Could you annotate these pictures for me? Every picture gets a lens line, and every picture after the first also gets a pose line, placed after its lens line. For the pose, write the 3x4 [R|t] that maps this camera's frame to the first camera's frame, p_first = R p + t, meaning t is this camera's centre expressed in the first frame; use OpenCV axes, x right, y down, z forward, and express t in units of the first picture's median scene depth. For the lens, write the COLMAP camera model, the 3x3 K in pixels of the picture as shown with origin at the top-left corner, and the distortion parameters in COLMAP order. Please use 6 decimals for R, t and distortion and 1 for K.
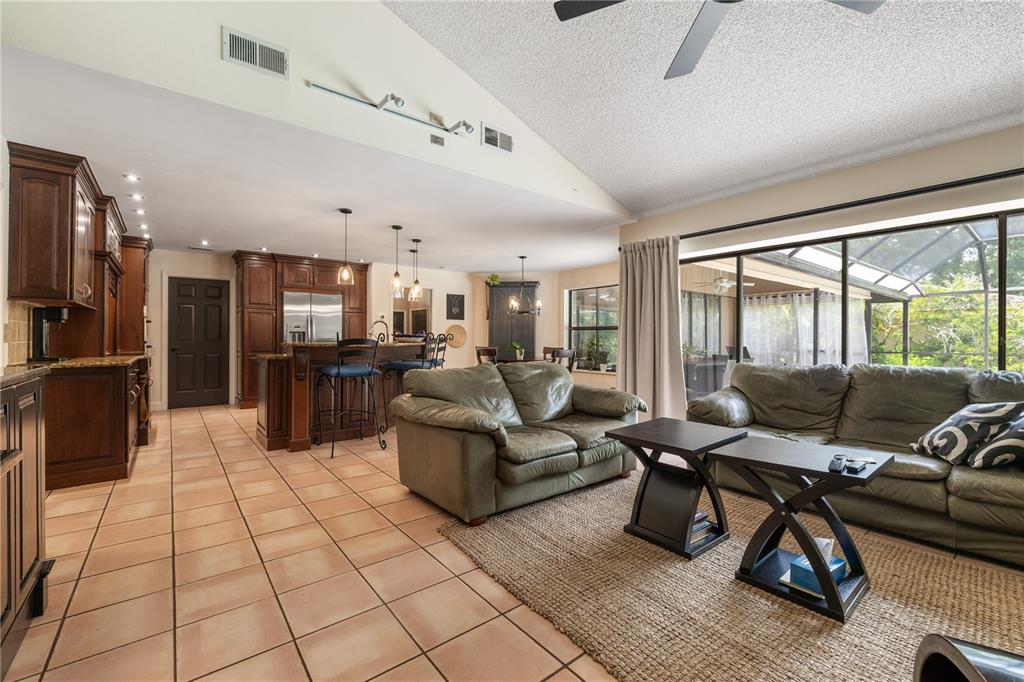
lens RADIAL K [[435.4, 0, 501.0], [0, 435.4, 338.2], [0, 0, 1]] dist [0.000416, 0.000322]
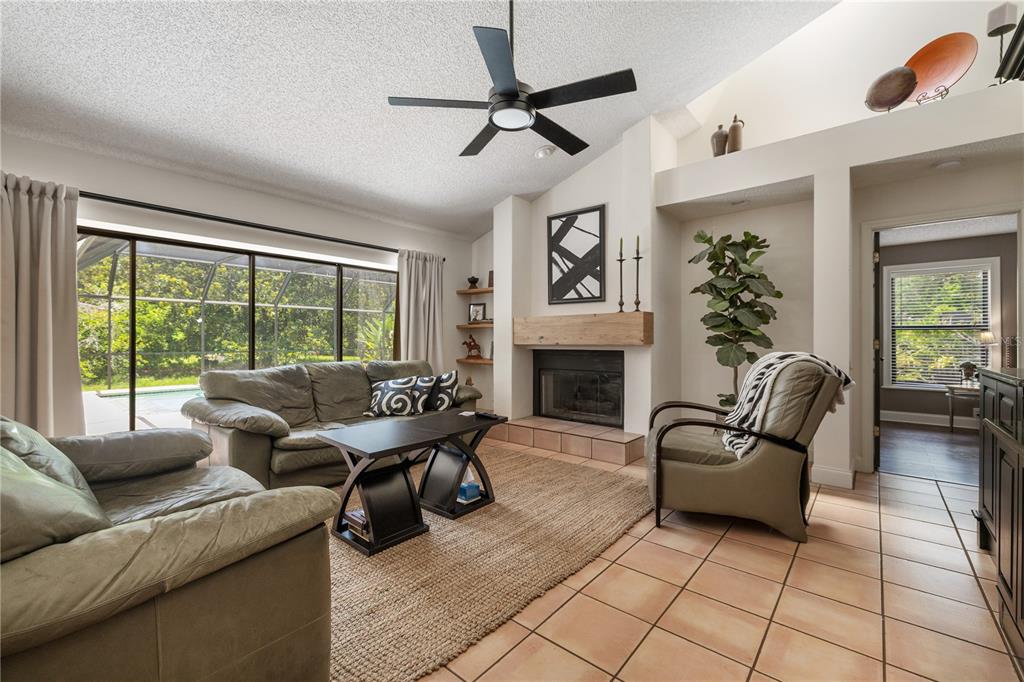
lens RADIAL K [[435.4, 0, 503.1], [0, 435.4, 338.2], [0, 0, 1]] dist [0.000416, 0.000322]
pose [[-0.194786, -0.003461, 0.980840, -0.459351], [-0.001499, 0.999994, 0.003231, -0.015829], [-0.980845, -0.000841, -0.194790, 0.610545]]
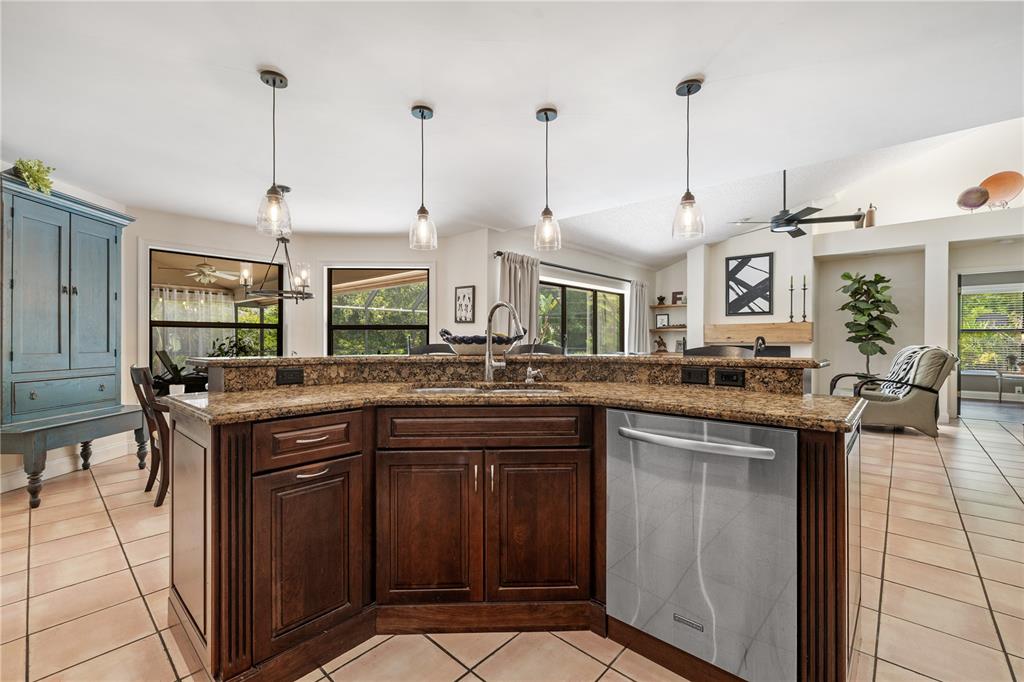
lens RADIAL K [[435.4, 0, 505.0], [0, 435.4, 339.6], [0, 0, 1]] dist [0.000416, 0.000322]
pose [[-0.163587, -0.007834, 0.986498, -1.042535], [-0.002120, 0.999969, 0.007589, -0.018010], [-0.986527, -0.000850, -0.163599, 1.624672]]
